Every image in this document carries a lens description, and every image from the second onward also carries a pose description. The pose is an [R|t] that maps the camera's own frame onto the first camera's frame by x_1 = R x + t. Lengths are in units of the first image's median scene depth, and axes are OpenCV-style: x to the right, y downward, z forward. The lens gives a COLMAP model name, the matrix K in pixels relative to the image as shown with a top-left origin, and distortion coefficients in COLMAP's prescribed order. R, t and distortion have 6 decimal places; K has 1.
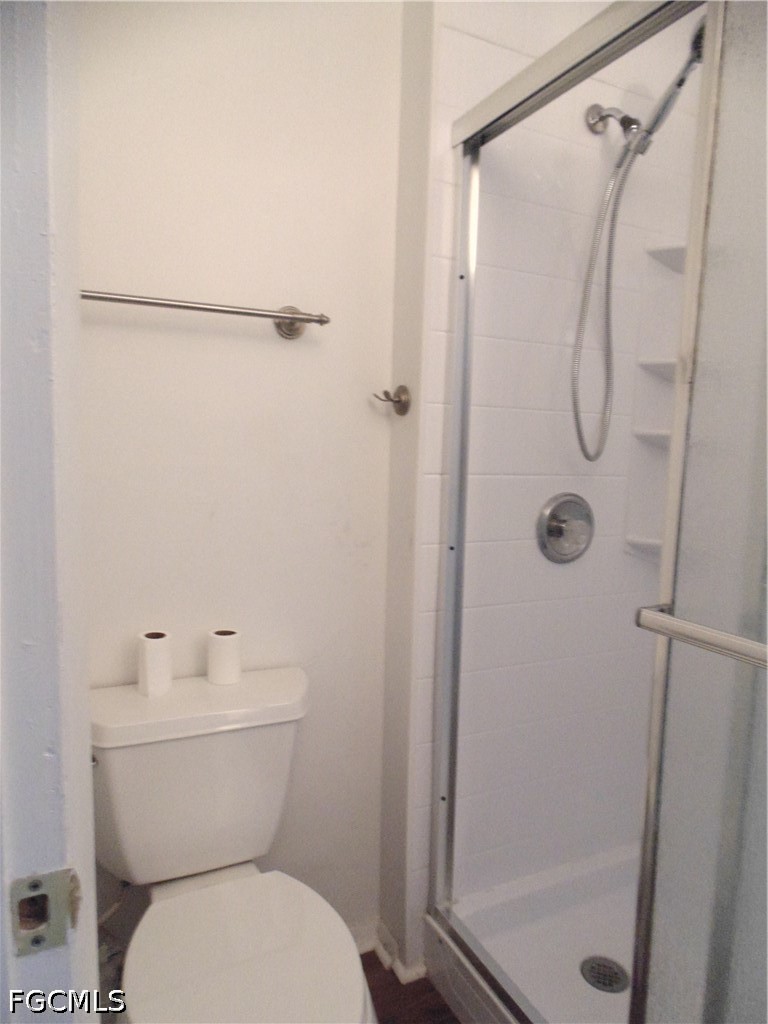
lens RADIAL K [[683.7, 0, 376.0], [0, 683.7, 513.4], [0, 0, 1]] dist [-0.014825, -0.001258]
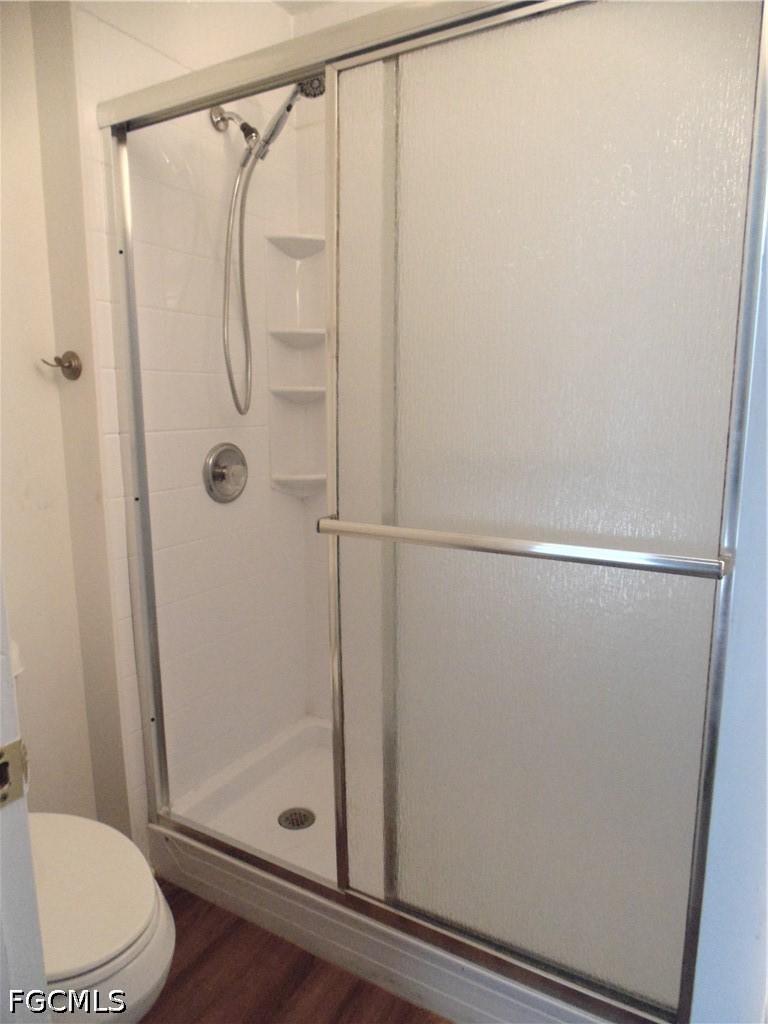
lens RADIAL K [[683.7, 0, 376.0], [0, 683.7, 513.4], [0, 0, 1]] dist [-0.014825, -0.001258]
pose [[0.837799, -0.122084, 0.532155, -0.156116], [0.086161, 0.992030, 0.091940, 0.005328], [-0.539138, -0.031176, 0.841640, -0.148745]]
